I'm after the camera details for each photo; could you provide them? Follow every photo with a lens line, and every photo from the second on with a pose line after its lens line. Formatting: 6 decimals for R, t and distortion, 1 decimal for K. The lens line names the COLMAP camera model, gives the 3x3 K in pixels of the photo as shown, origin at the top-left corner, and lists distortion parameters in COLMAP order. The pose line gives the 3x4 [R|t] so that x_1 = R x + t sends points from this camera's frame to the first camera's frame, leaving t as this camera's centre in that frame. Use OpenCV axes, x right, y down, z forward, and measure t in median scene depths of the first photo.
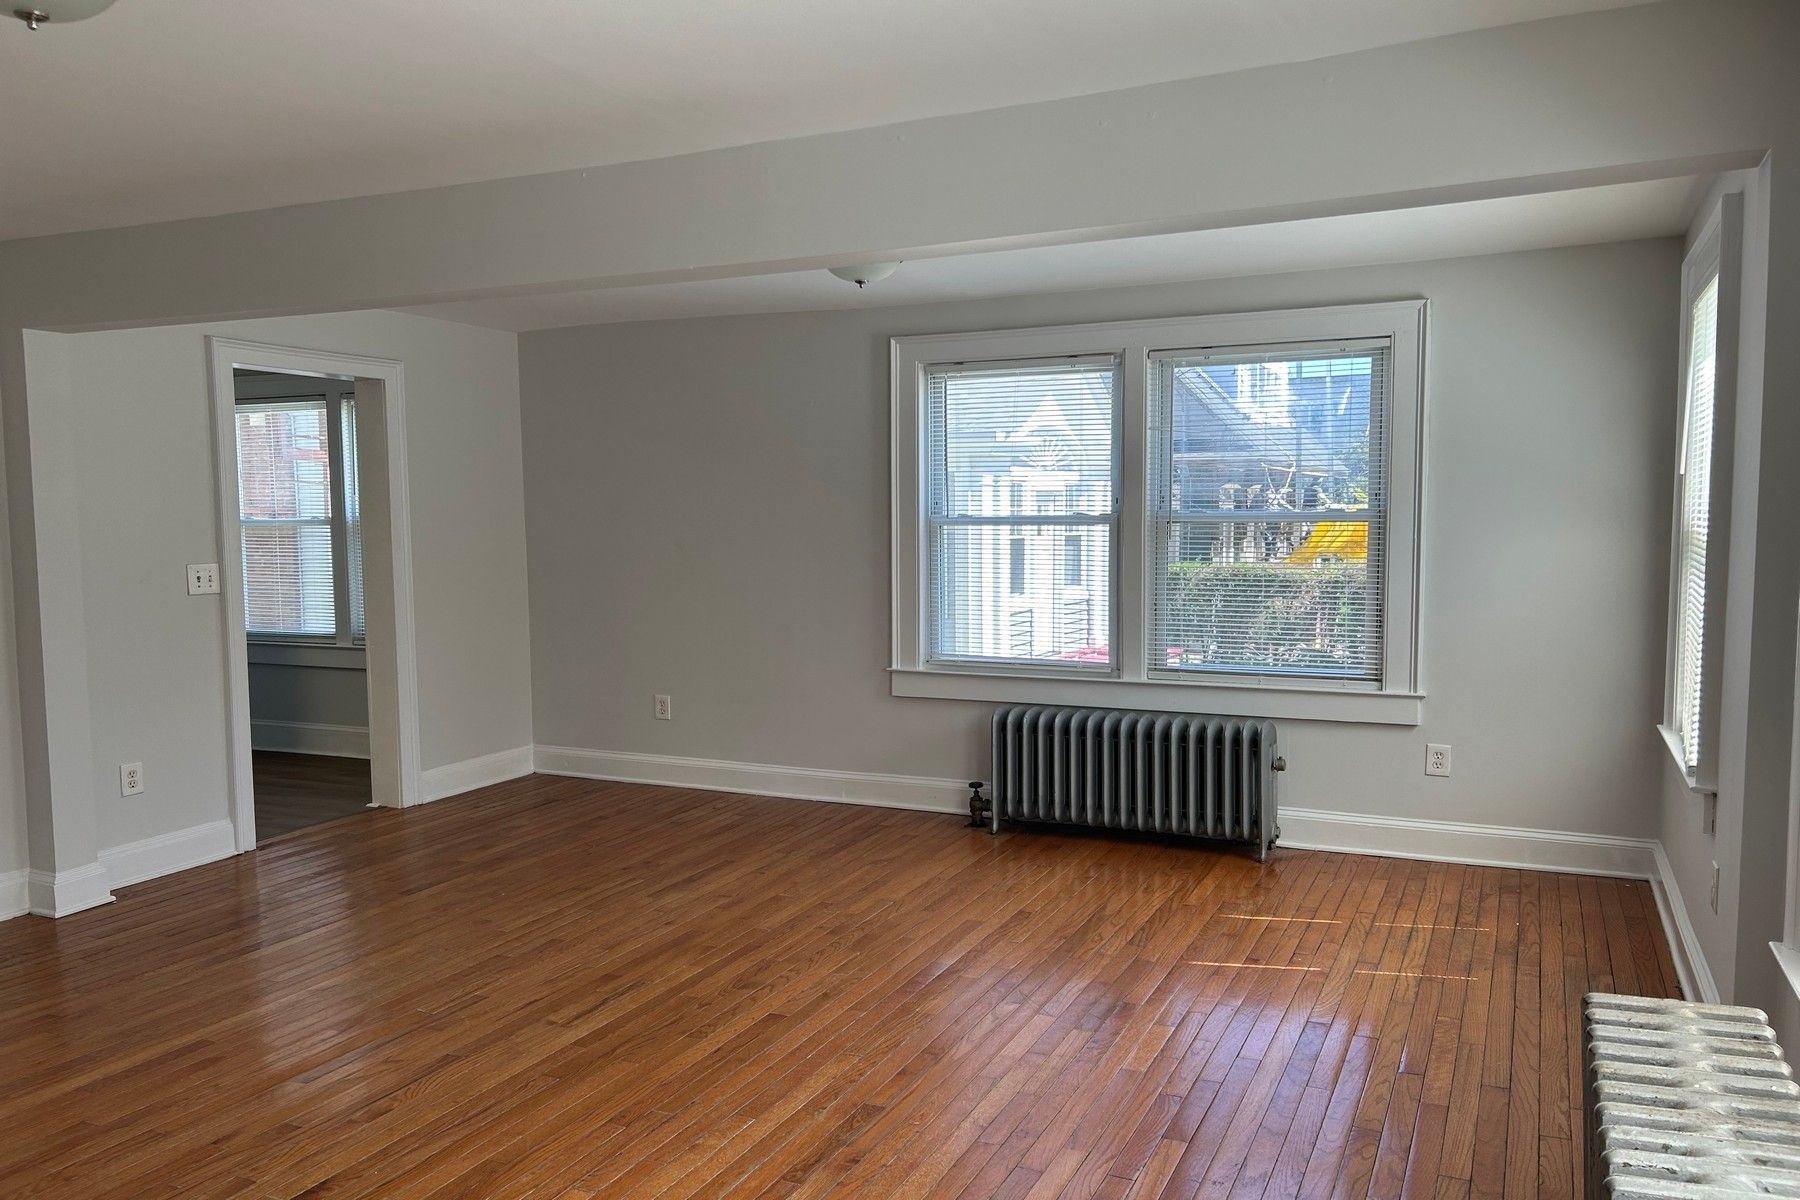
lens RADIAL K [[1358.8, 0, 896.5], [0, 1358.8, 600.1], [0, 0, 1]] dist [0.026710, -0.011808]
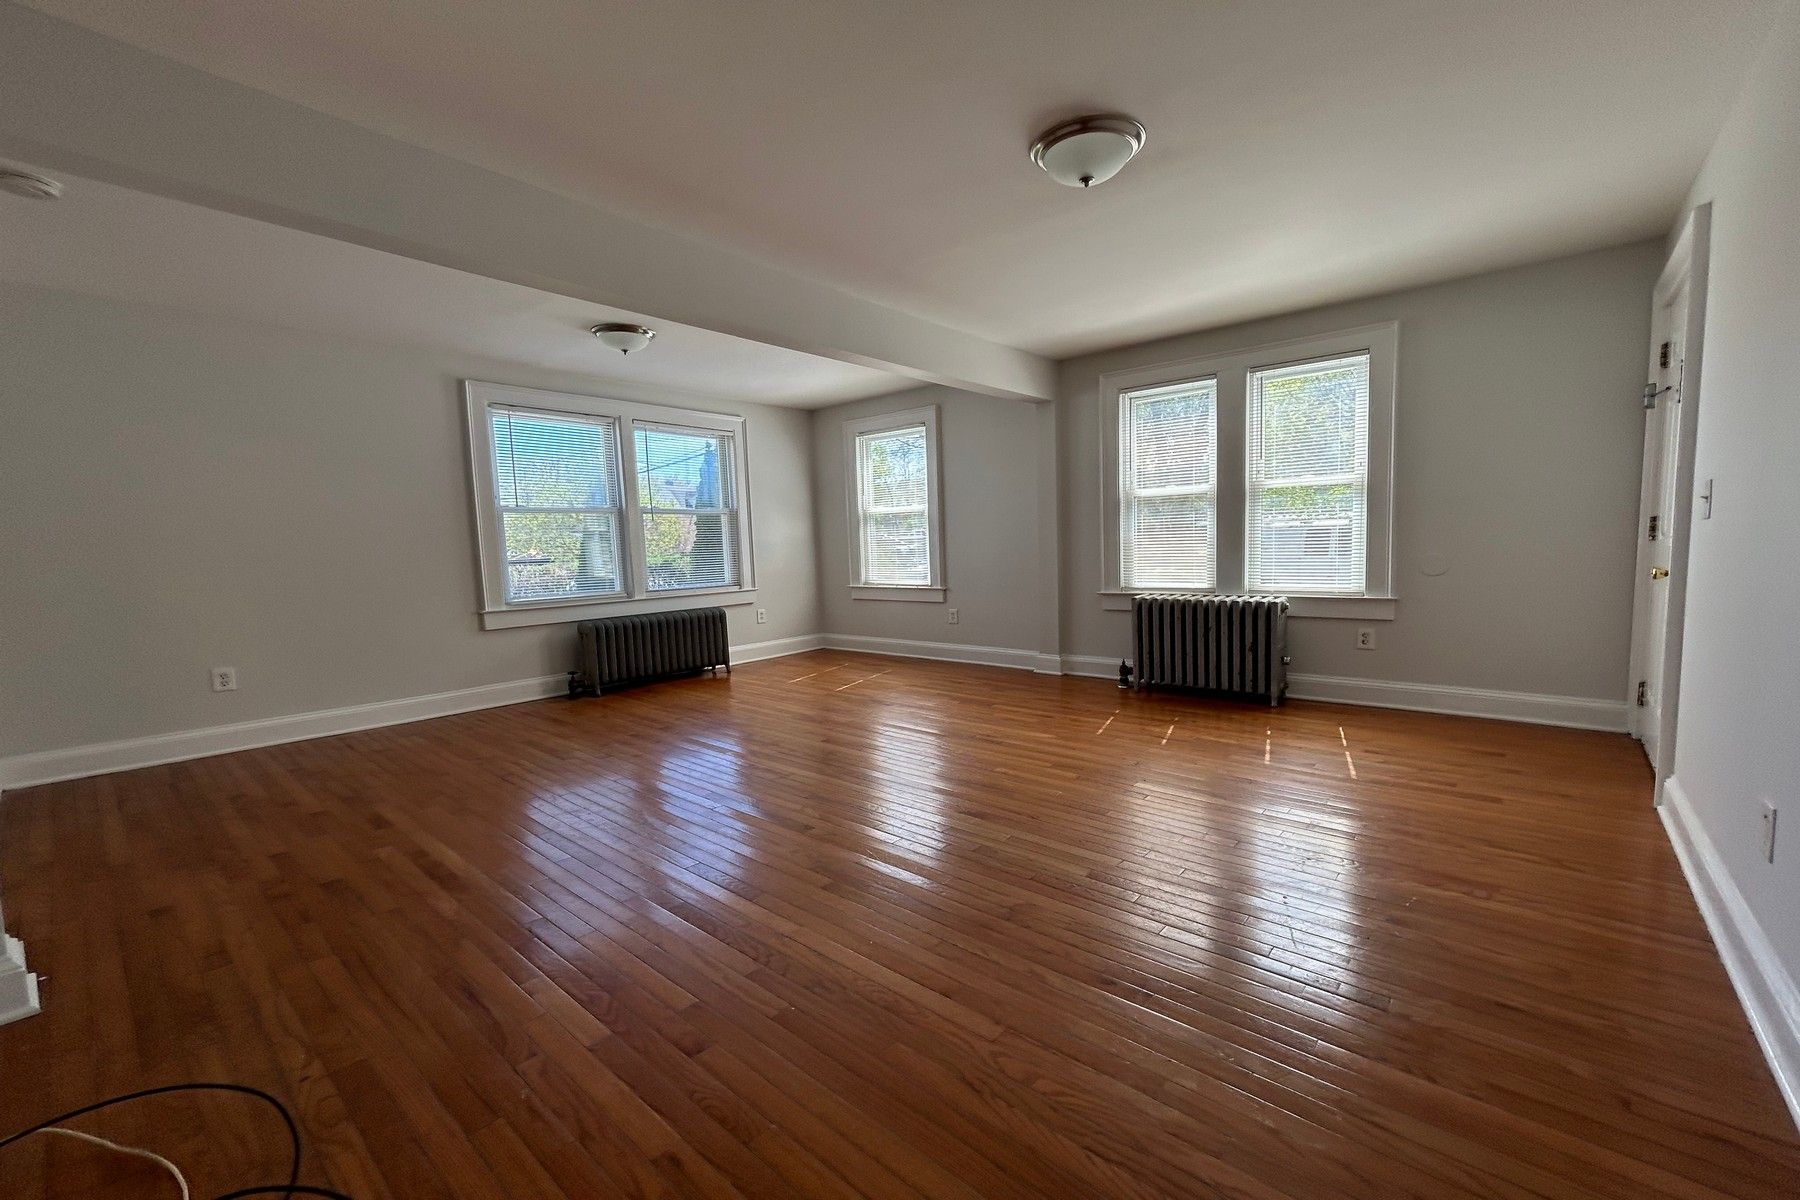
lens RADIAL K [[729.7, 0, 899.6], [0, 729.7, 608.8], [0, 0, 1]] dist [0.001761, -0.000529]
pose [[0.272449, -0.090862, 0.957870, -0.775998], [0.089227, 0.993627, 0.068874, 0.041537], [-0.958024, 0.066704, 0.278820, 0.442539]]
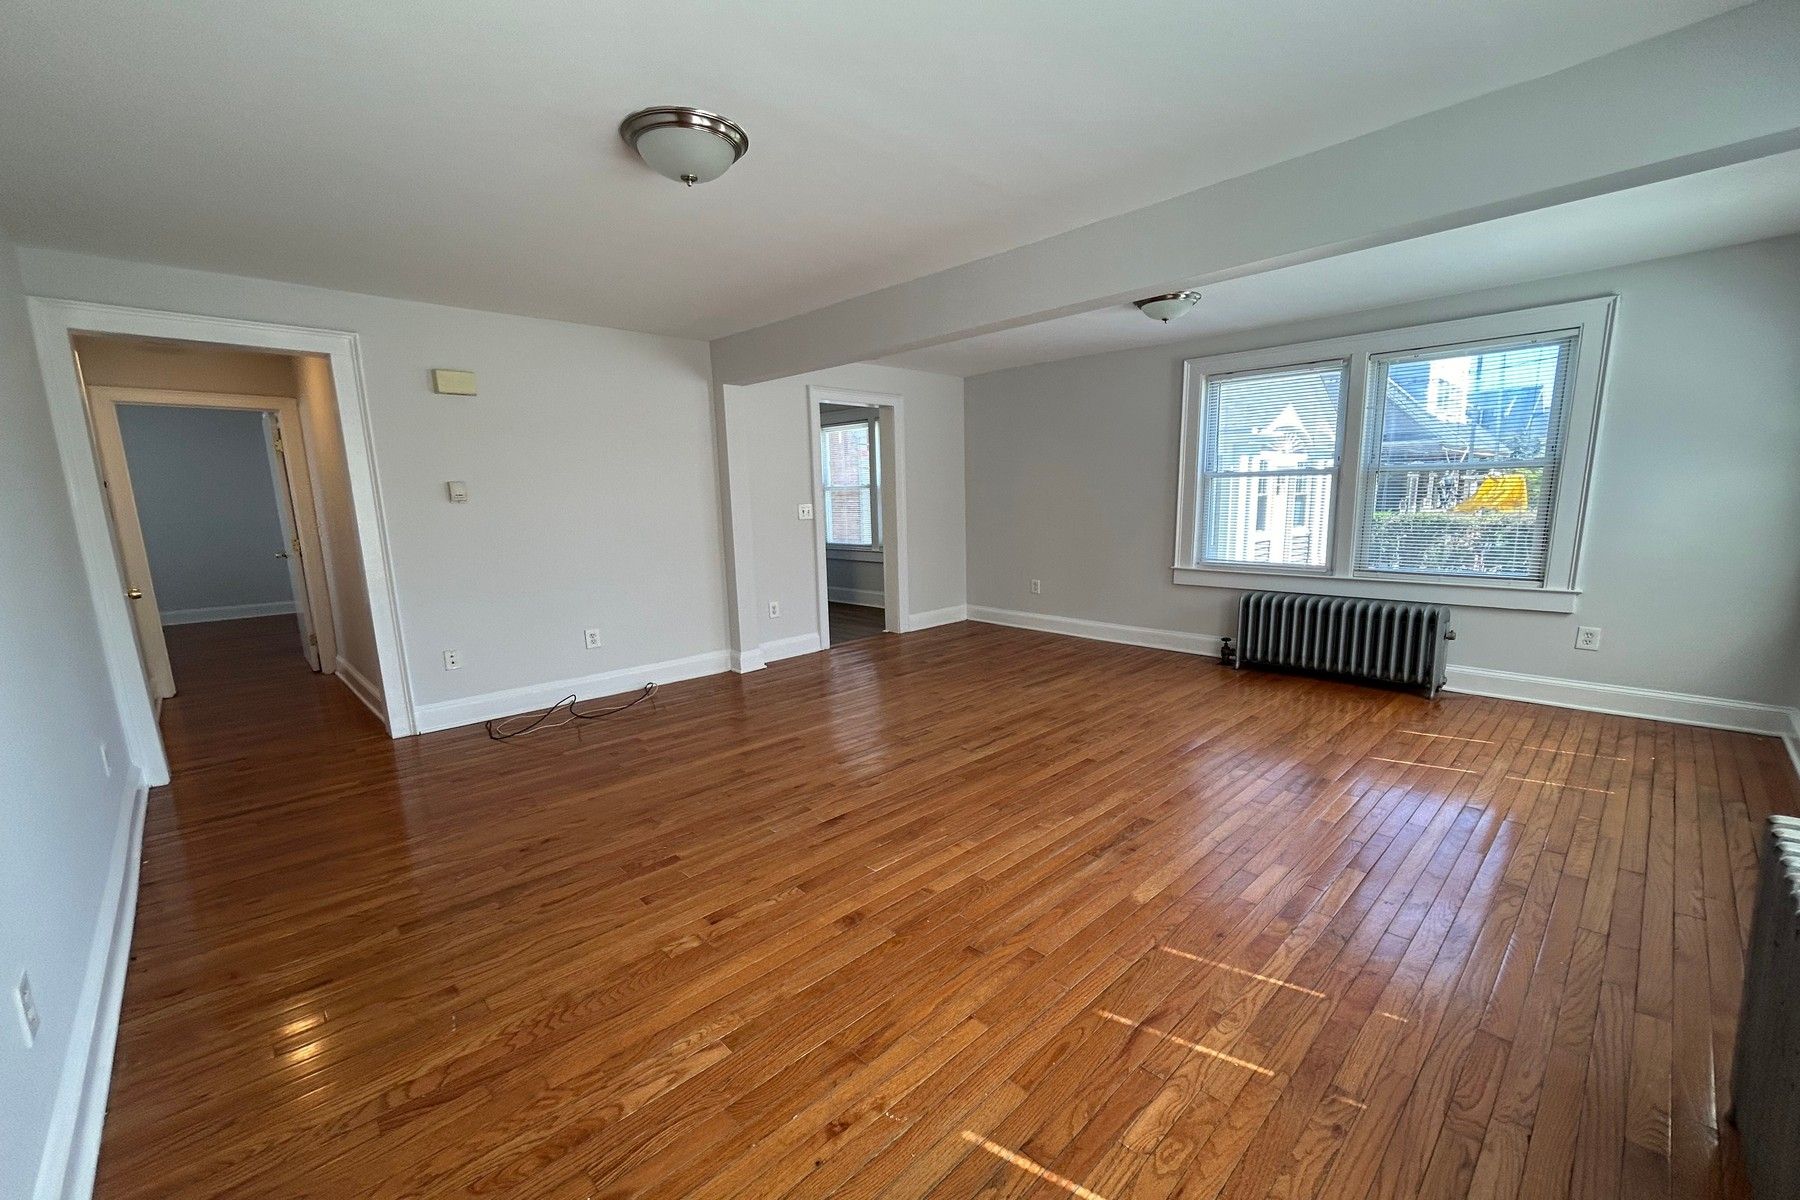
lens RADIAL K [[729.7, 0, 901.8], [0, 729.7, 618.5], [0, 0, 1]] dist [0.001761, -0.000529]
pose [[0.934604, 0.048770, -0.352329, 0.003230], [-0.009391, 0.993593, 0.112624, 0.019702], [0.355565, -0.101951, 0.929075, 0.059203]]
